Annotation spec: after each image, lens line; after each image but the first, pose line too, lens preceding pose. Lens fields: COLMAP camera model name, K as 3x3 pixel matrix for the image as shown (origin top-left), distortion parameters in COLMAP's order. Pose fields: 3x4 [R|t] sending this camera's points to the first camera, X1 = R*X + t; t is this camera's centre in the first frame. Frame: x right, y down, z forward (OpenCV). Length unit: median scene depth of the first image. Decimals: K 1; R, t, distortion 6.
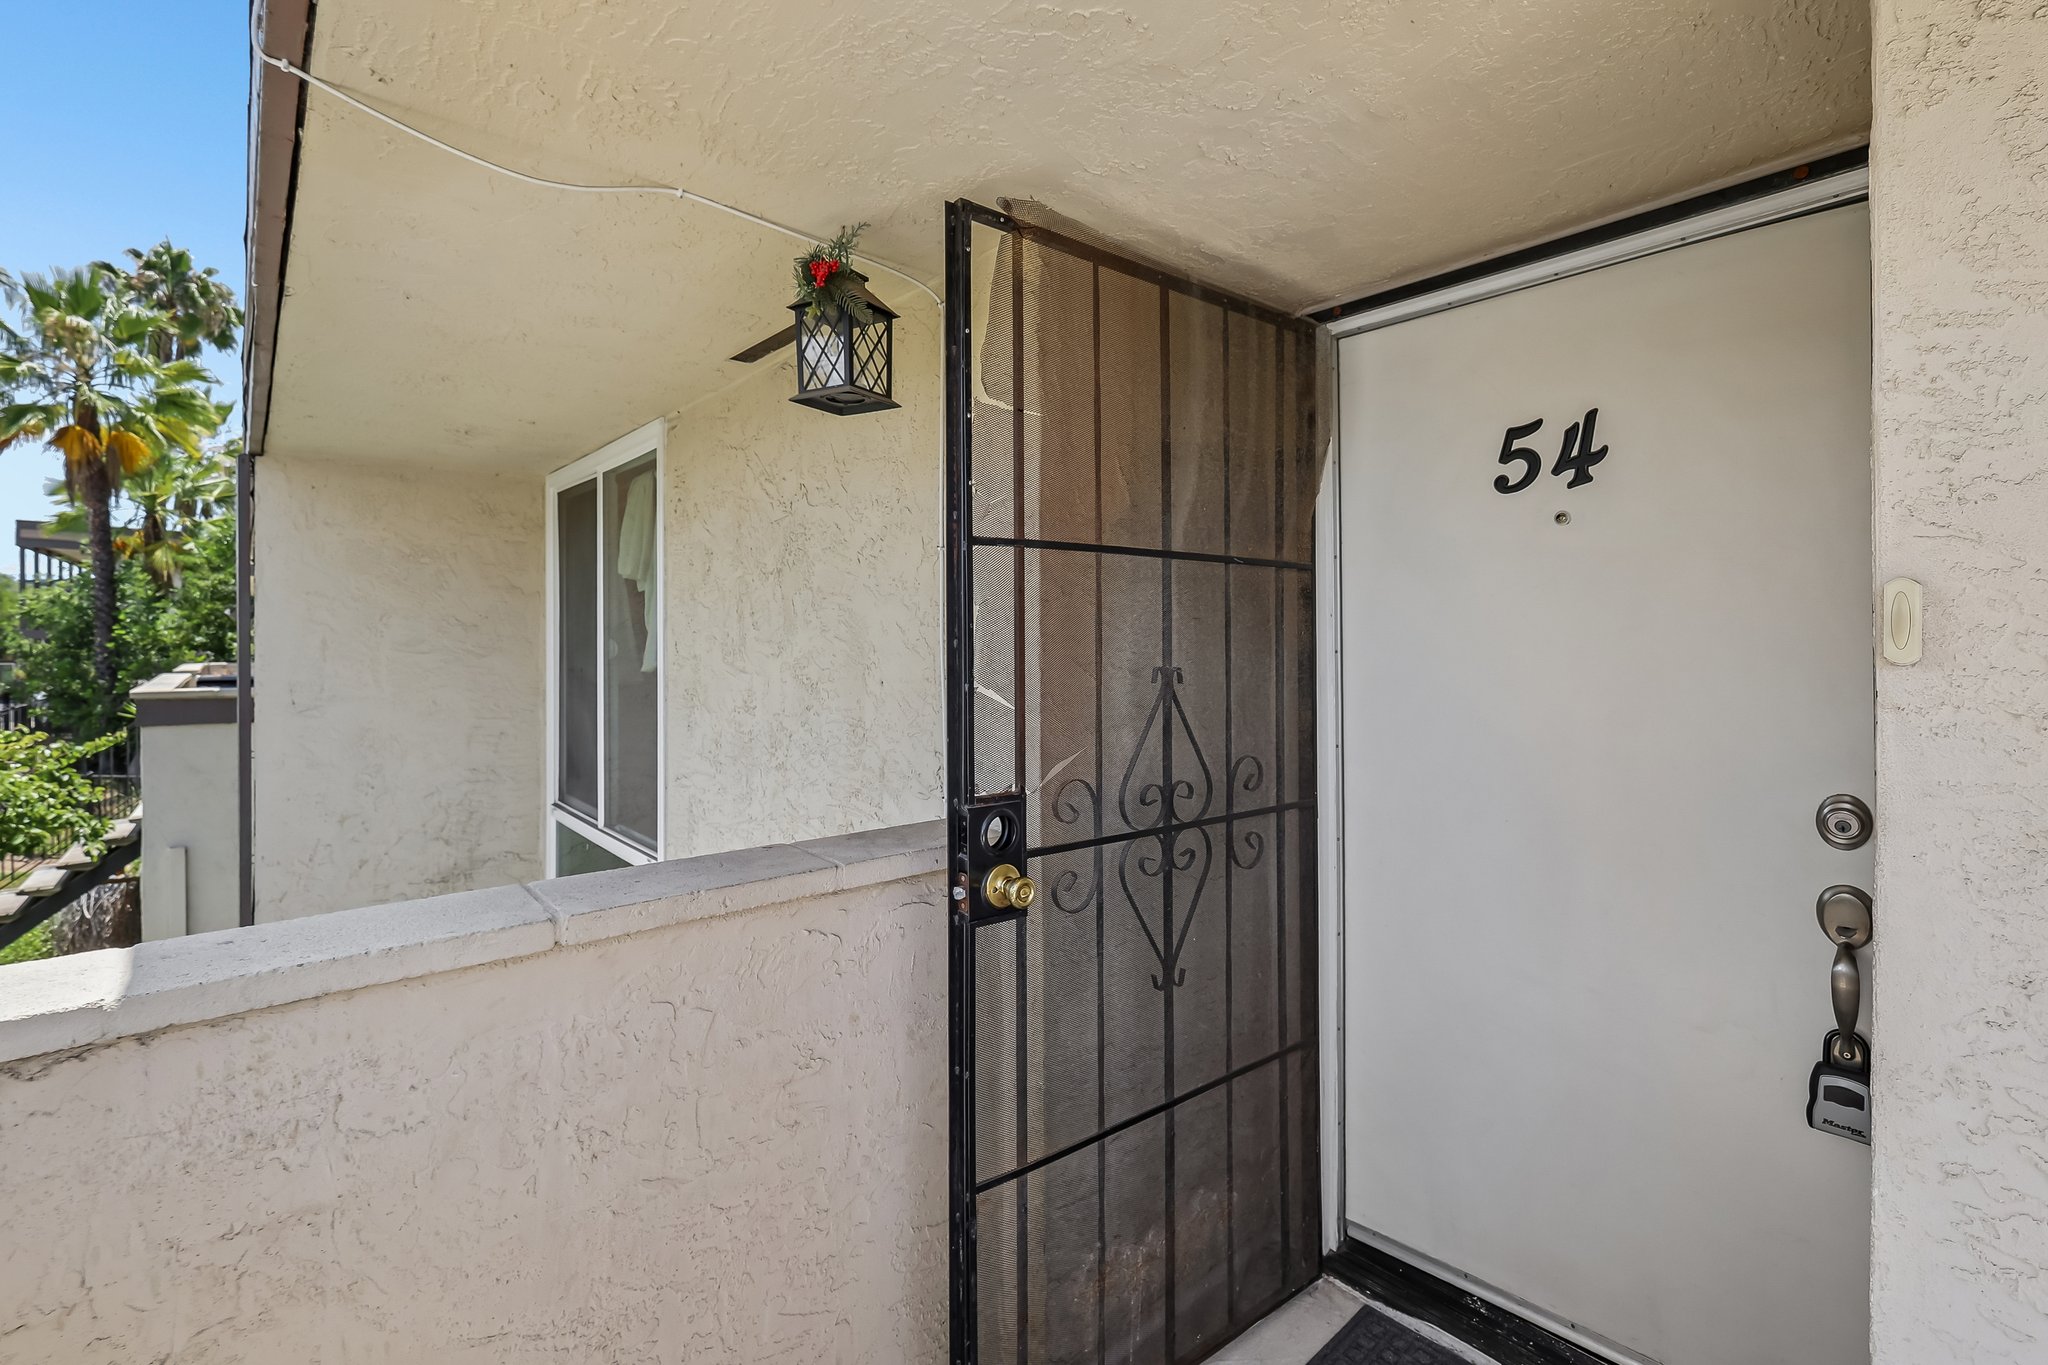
lens RADIAL K [[905.1, 0, 1024.7], [0, 905.1, 635.2], [0, 0, 1]] dist [-0.002511, -0.000299]
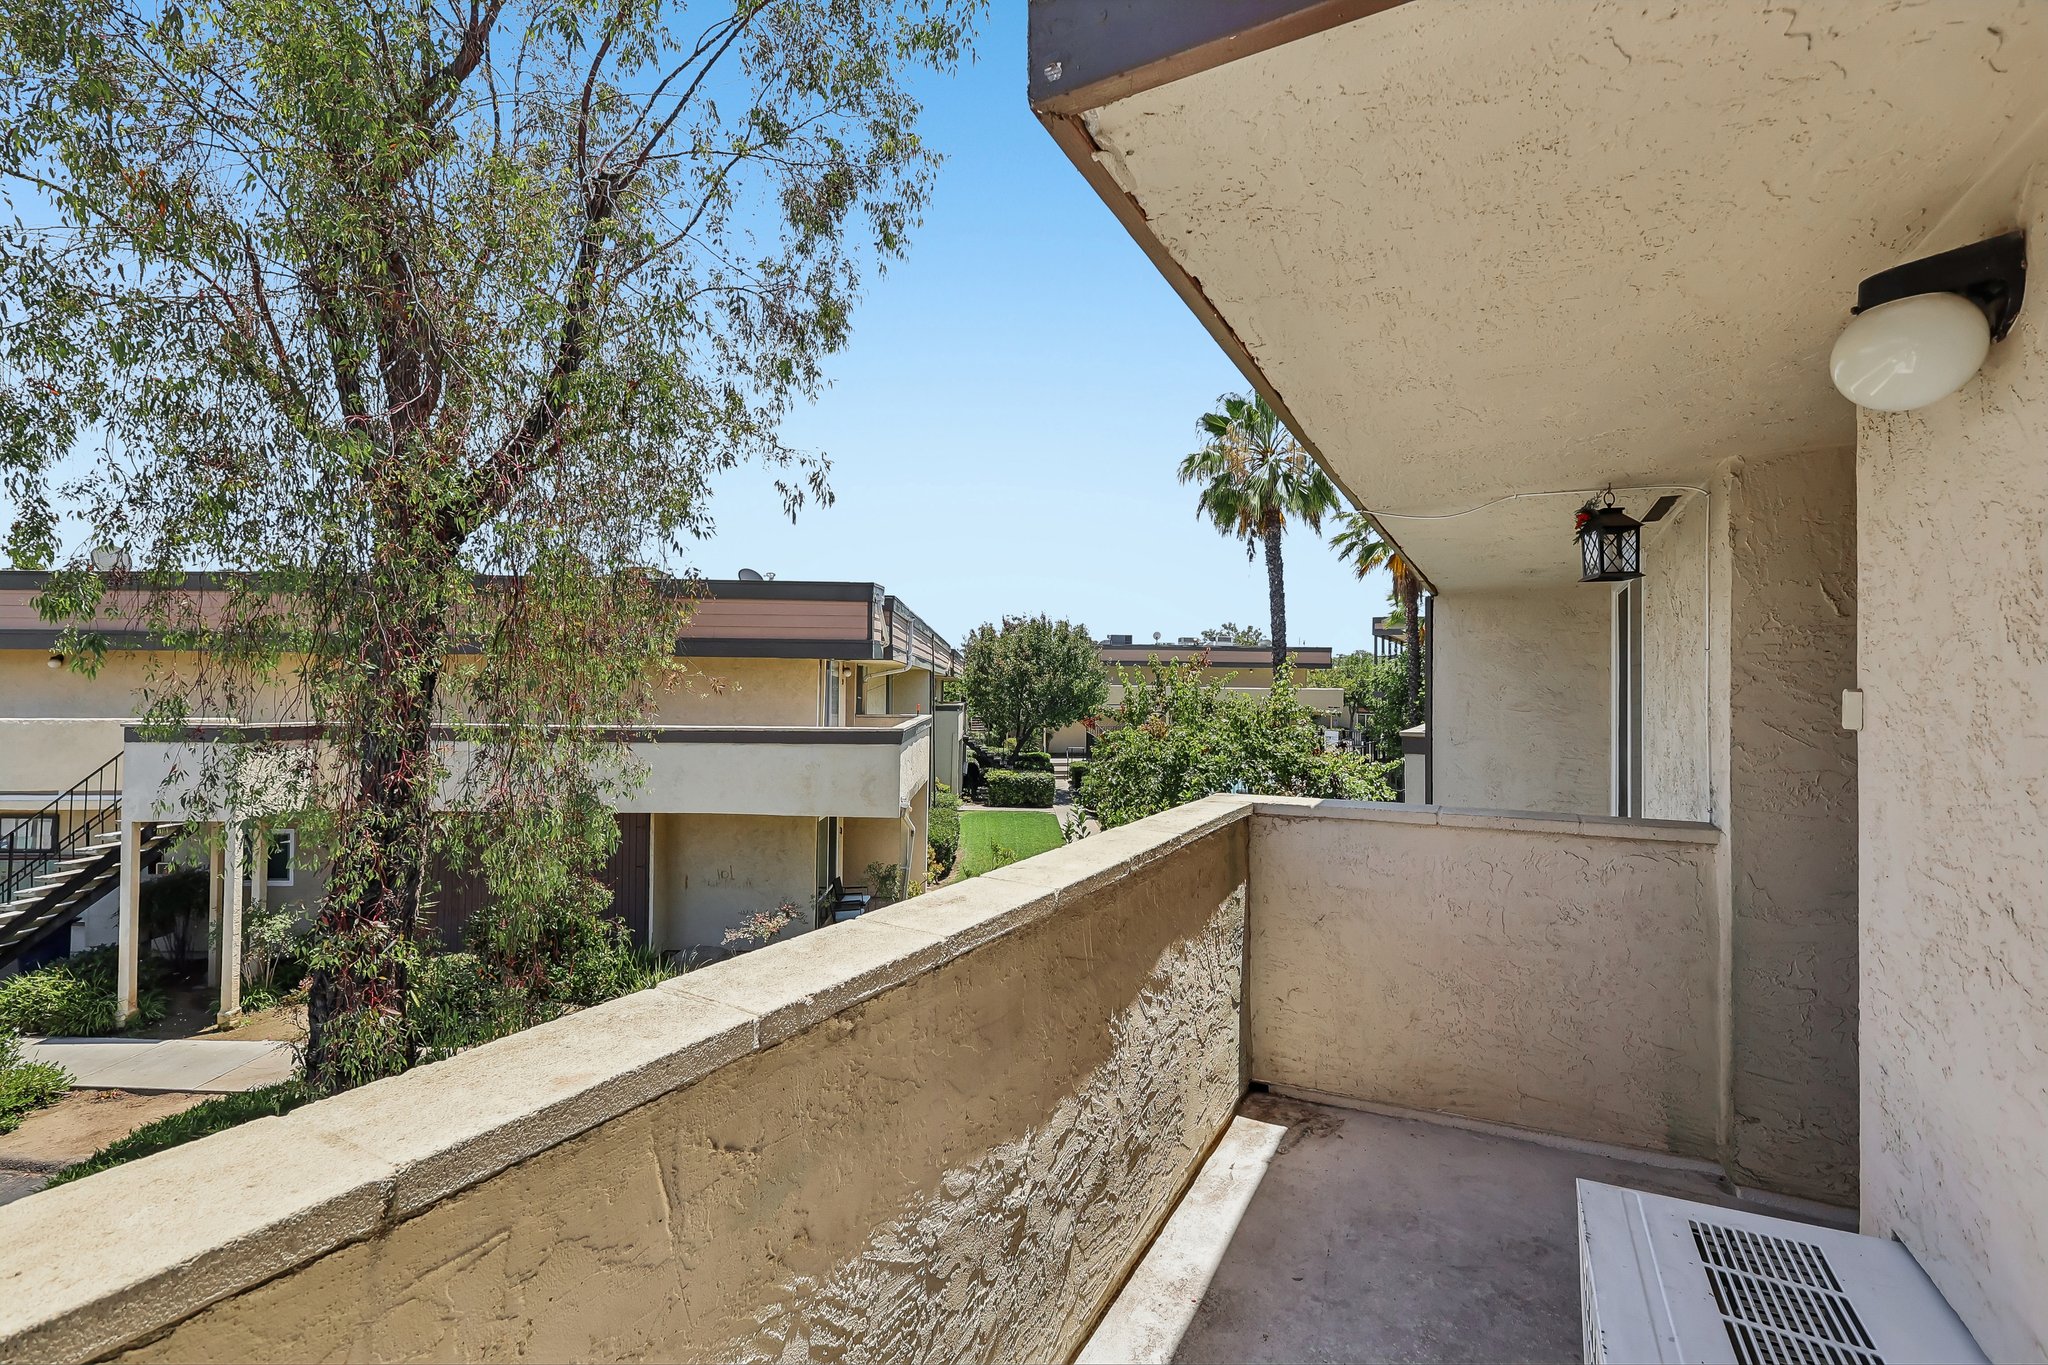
lens RADIAL K [[895.6, 0, 1025.4], [0, 895.6, 694.4], [0, 0, 1]] dist [-0.000732, 0.000130]
pose [[0.345159, 0.002419, -0.938541, 1.175678], [-0.002994, 0.999994, 0.001476, -0.022824], [0.938539, 0.002301, 0.345164, -0.790222]]
